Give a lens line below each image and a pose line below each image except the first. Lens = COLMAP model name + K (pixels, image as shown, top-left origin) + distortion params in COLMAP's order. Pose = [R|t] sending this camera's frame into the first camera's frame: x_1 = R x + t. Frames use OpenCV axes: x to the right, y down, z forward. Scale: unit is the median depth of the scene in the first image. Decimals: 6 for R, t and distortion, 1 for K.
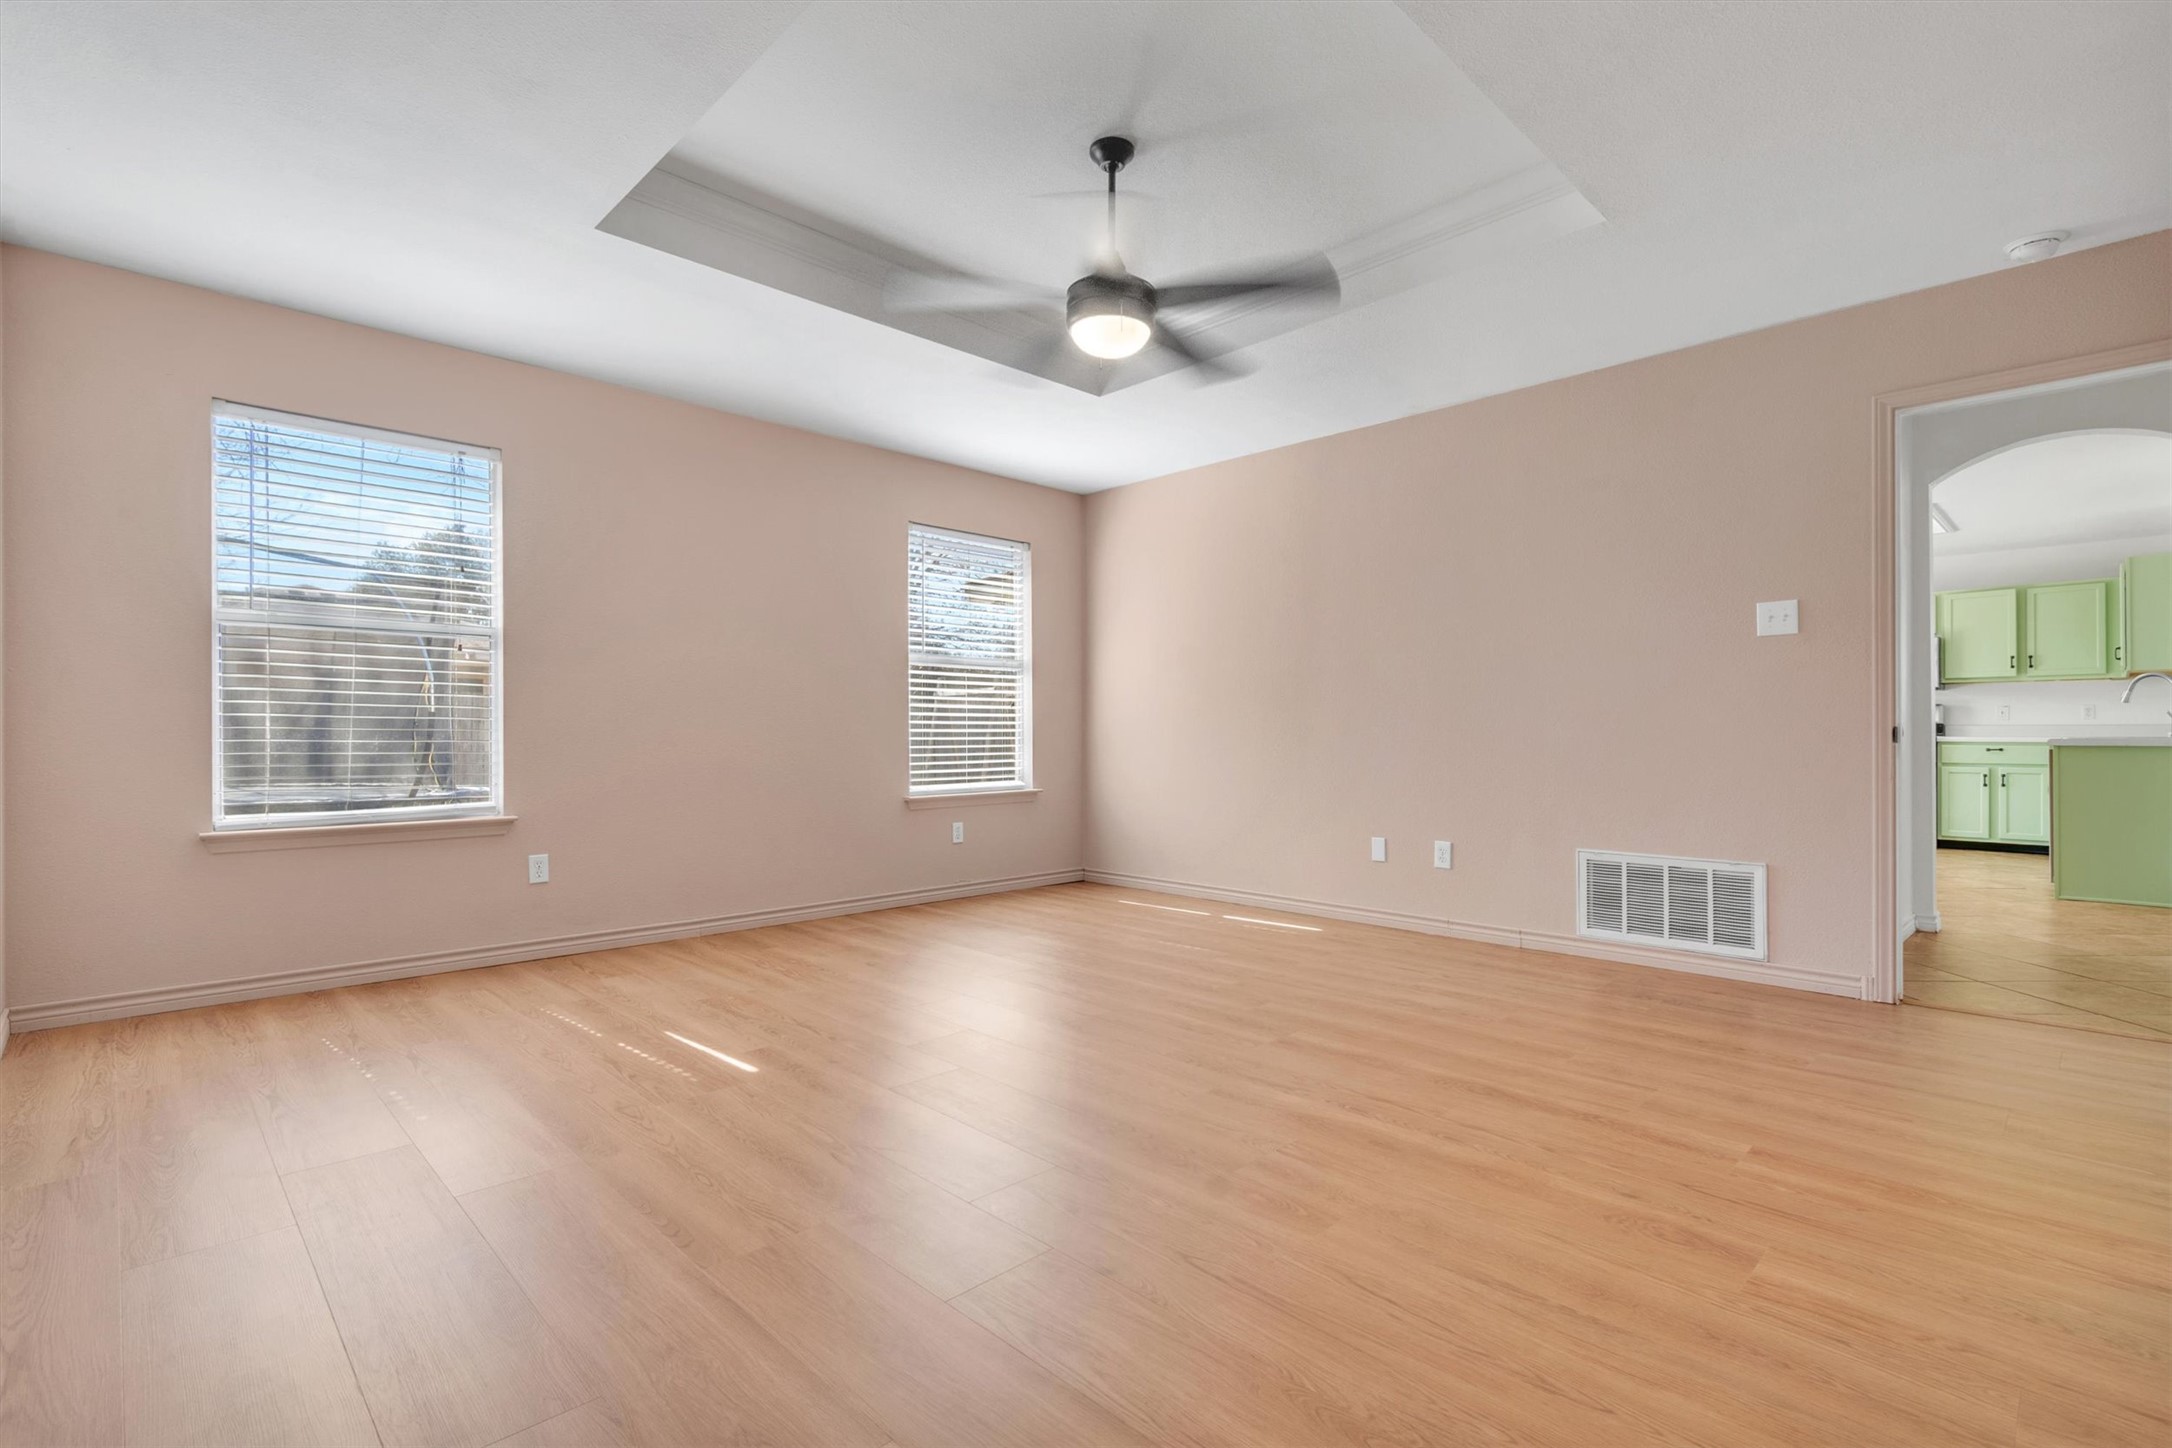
lens RADIAL K [[1001.3, 0, 1098.1], [0, 1001.3, 732.0], [0, 0, 1]] dist [0.004924, -0.001356]
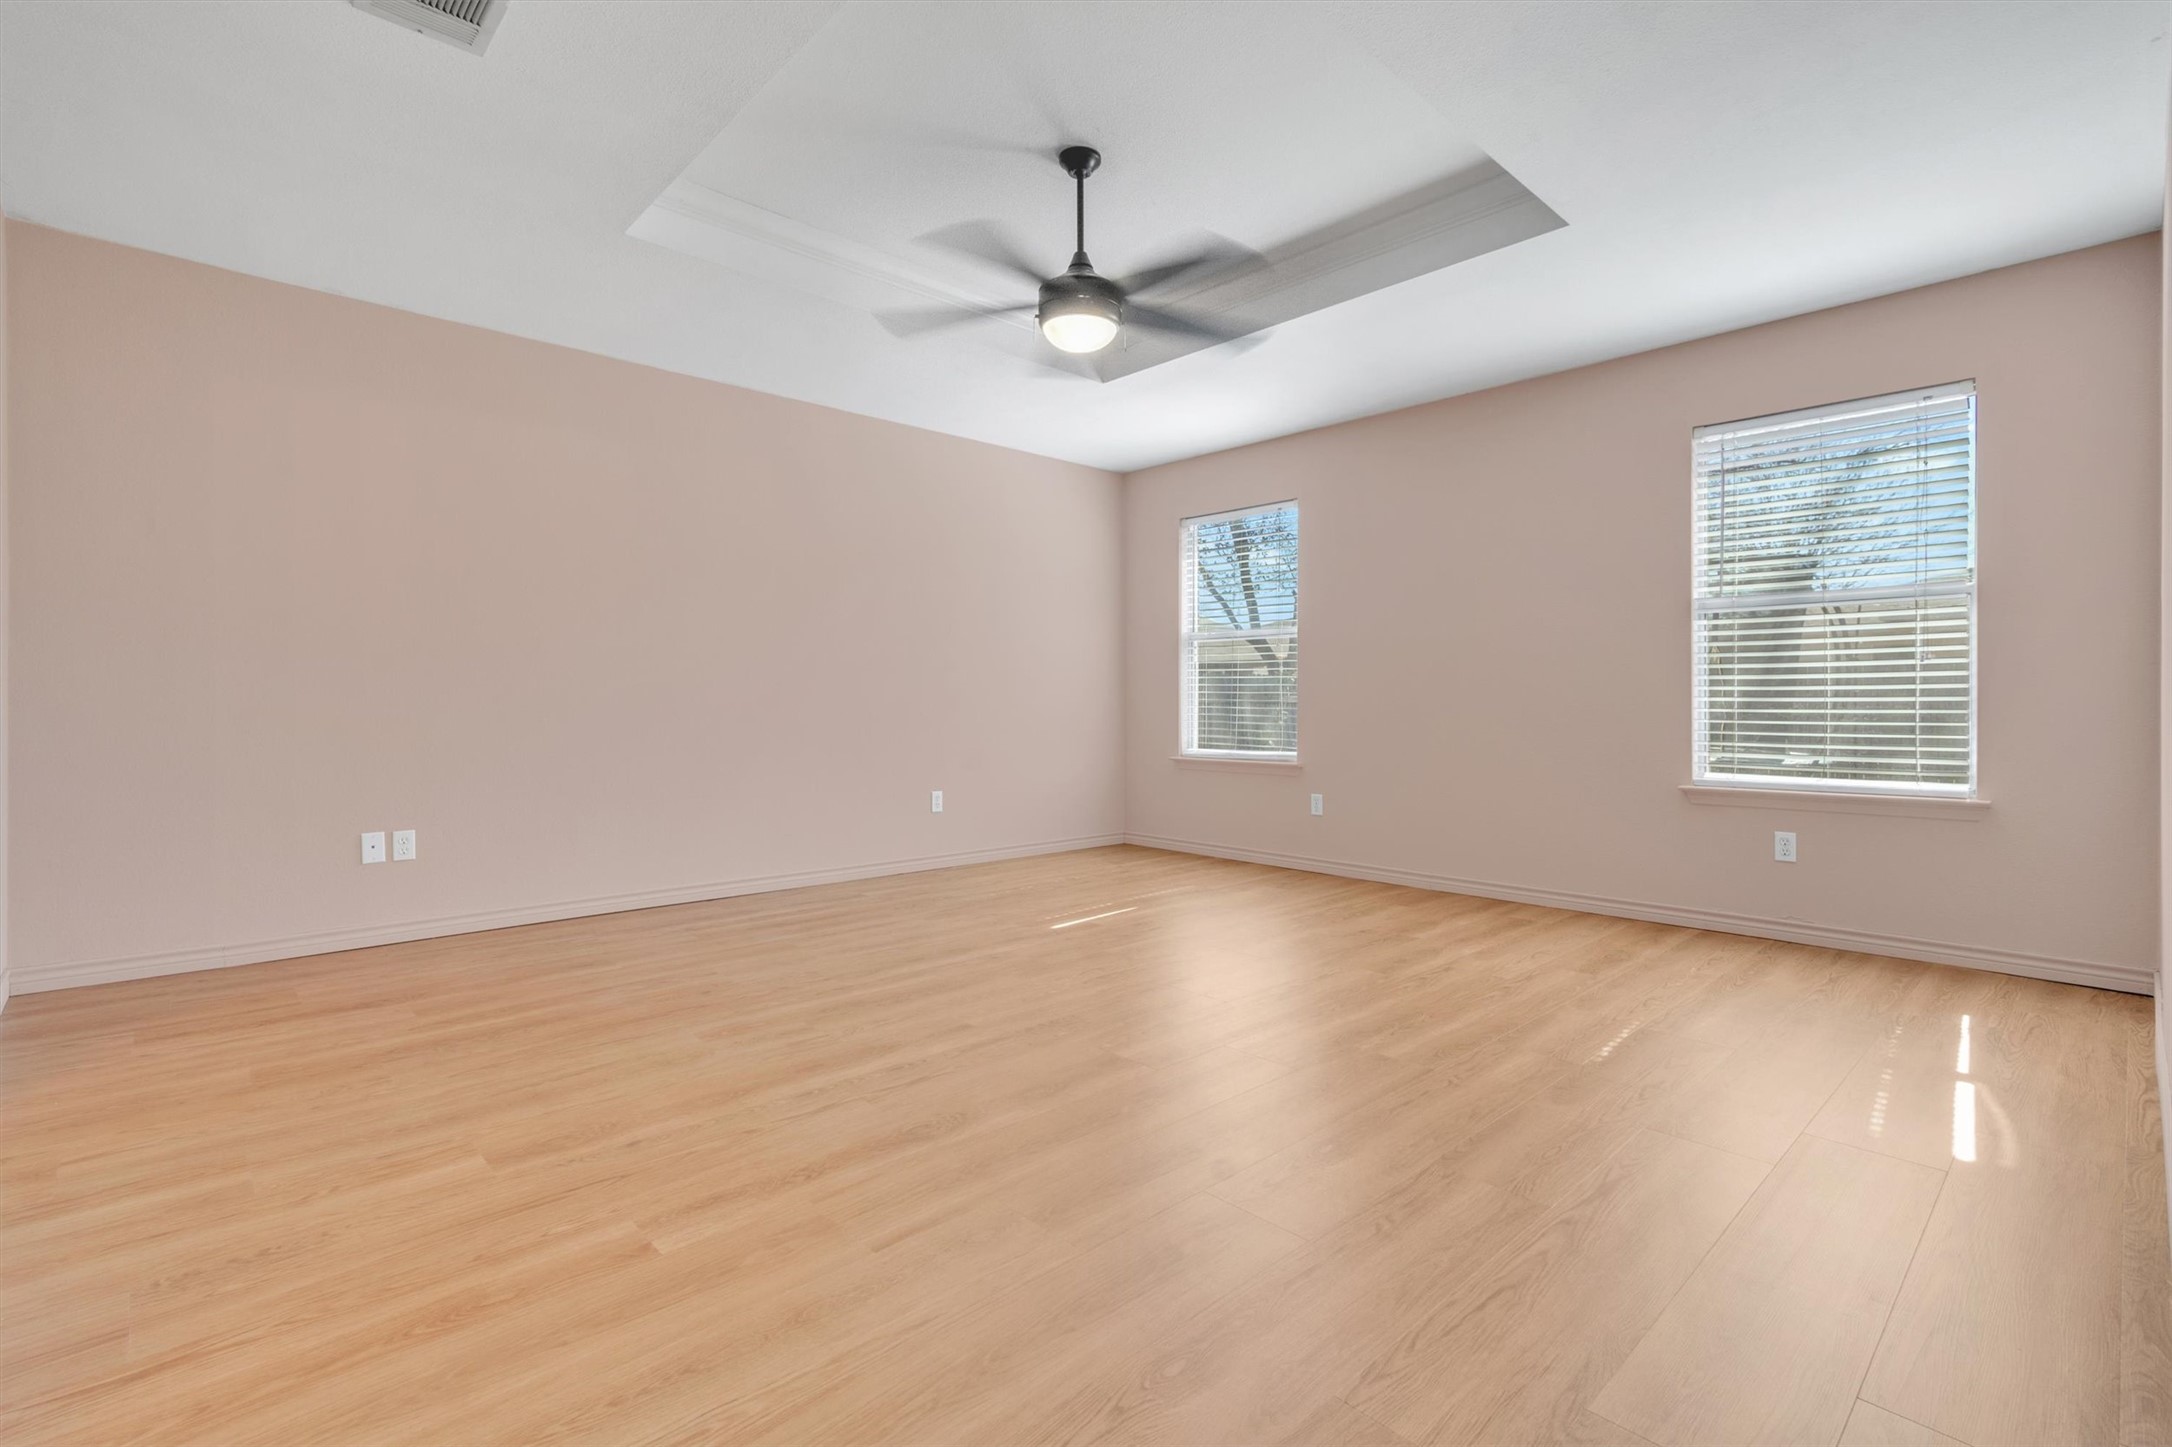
lens RADIAL K [[1001.3, 0, 1130.4], [0, 1001.3, 713.0], [0, 0, 1]] dist [0.004924, -0.001356]
pose [[-0.012183, 0.009397, -0.999882, 1.370843], [0.000236, 0.999956, 0.009395, 0.001312], [0.999926, -0.000121, -0.012185, 1.338033]]
